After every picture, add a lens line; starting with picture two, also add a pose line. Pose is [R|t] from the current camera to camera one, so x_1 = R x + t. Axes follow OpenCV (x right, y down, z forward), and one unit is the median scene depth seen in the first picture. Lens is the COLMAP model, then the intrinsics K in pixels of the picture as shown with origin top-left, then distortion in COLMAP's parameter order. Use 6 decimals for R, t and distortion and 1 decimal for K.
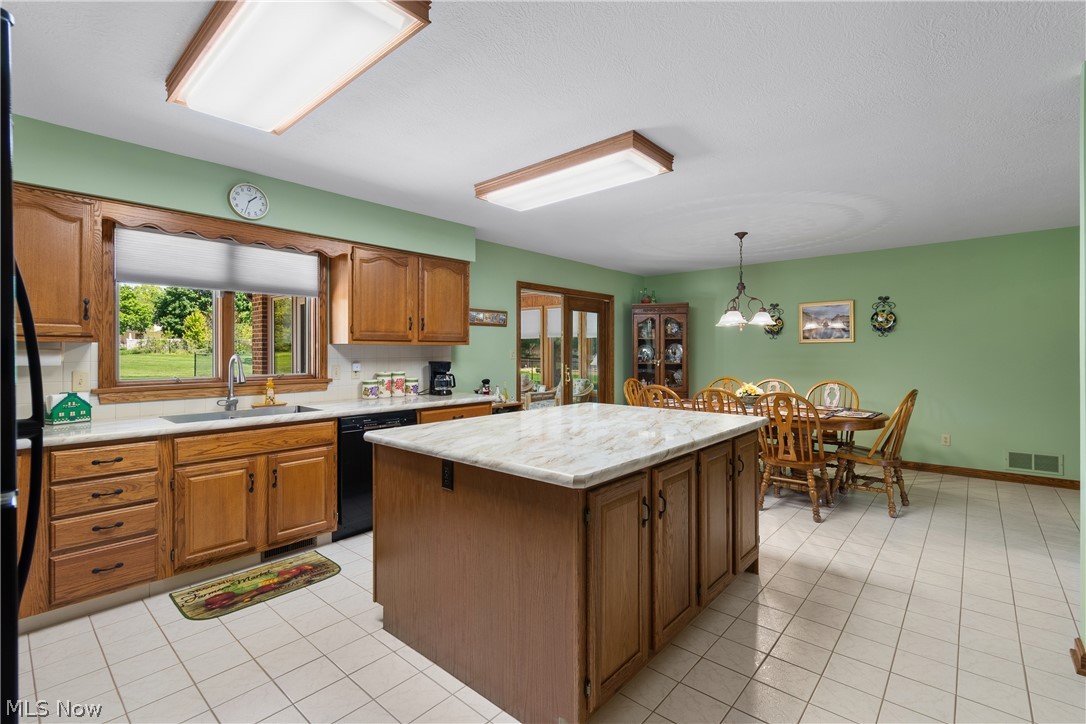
lens RADIAL K [[488.5, 0, 551.9], [0, 488.5, 355.0], [0, 0, 1]] dist [0.003522, -0.003045]
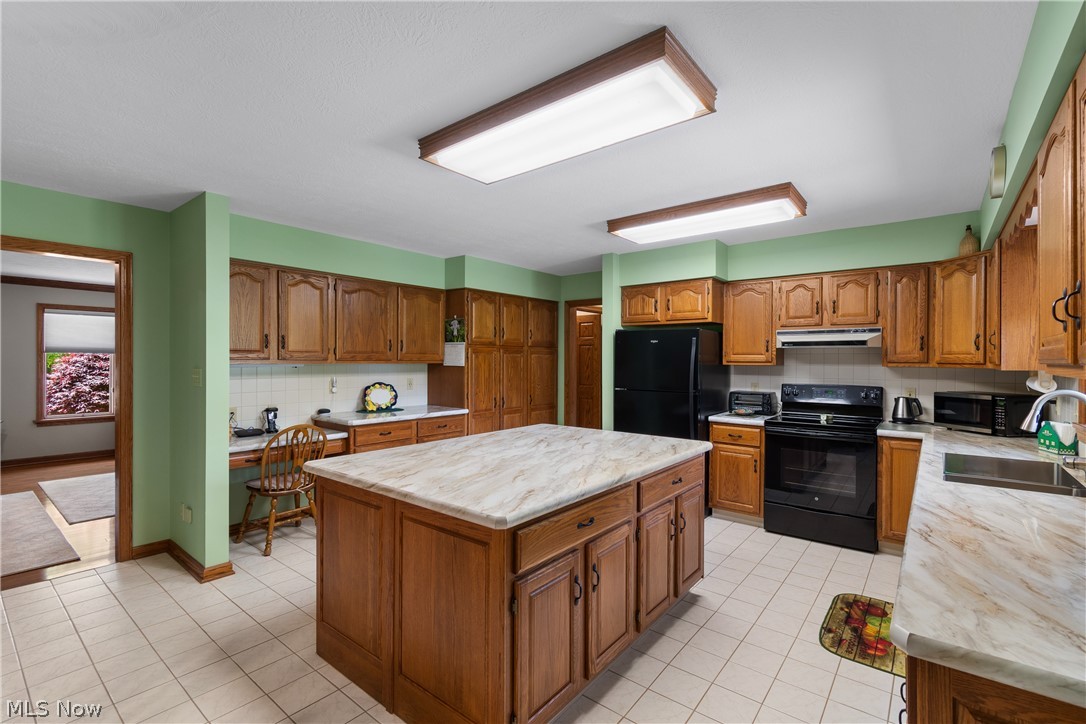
lens RADIAL K [[488.5, 0, 552.4], [0, 488.5, 359.1], [0, 0, 1]] dist [0.003522, -0.003045]
pose [[-0.999004, -0.002536, -0.044542, 0.048725], [-0.002795, 0.999980, 0.005746, -0.037001], [0.044527, 0.005864, -0.998991, 1.392263]]
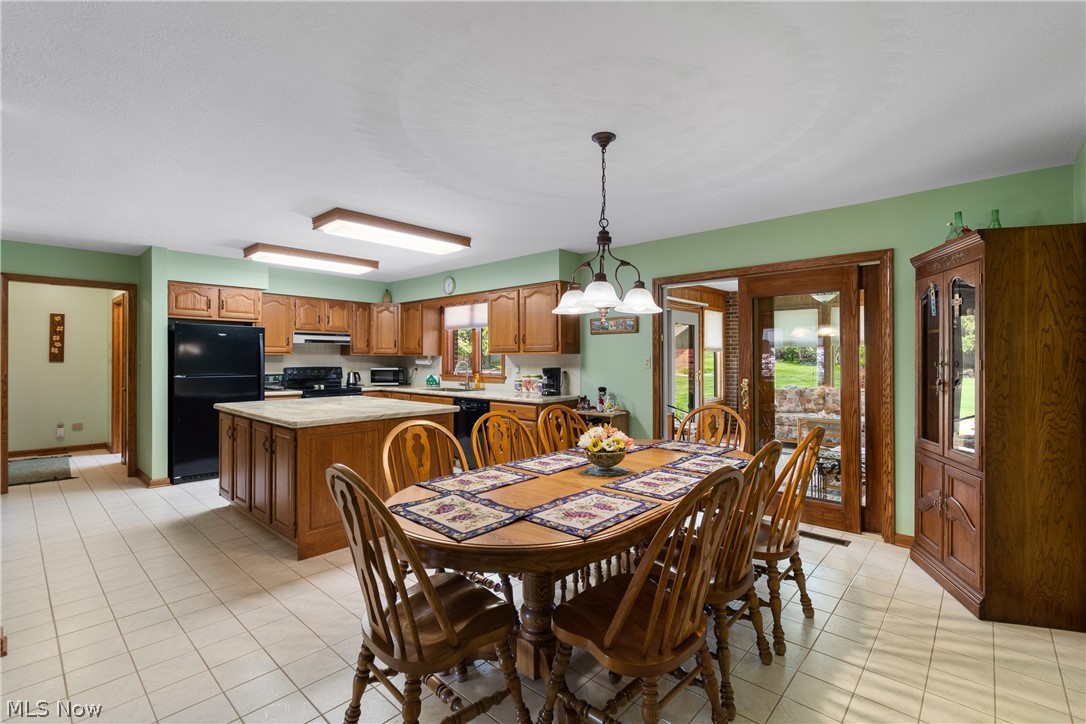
lens RADIAL K [[488.5, 0, 553.5], [0, 488.5, 356.5], [0, 0, 1]] dist [0.003522, -0.003045]
pose [[-0.016075, -0.004208, -0.999862, 1.158834], [-0.007673, 0.999962, -0.004085, -0.011558], [0.999841, 0.007607, -0.016106, 1.211711]]
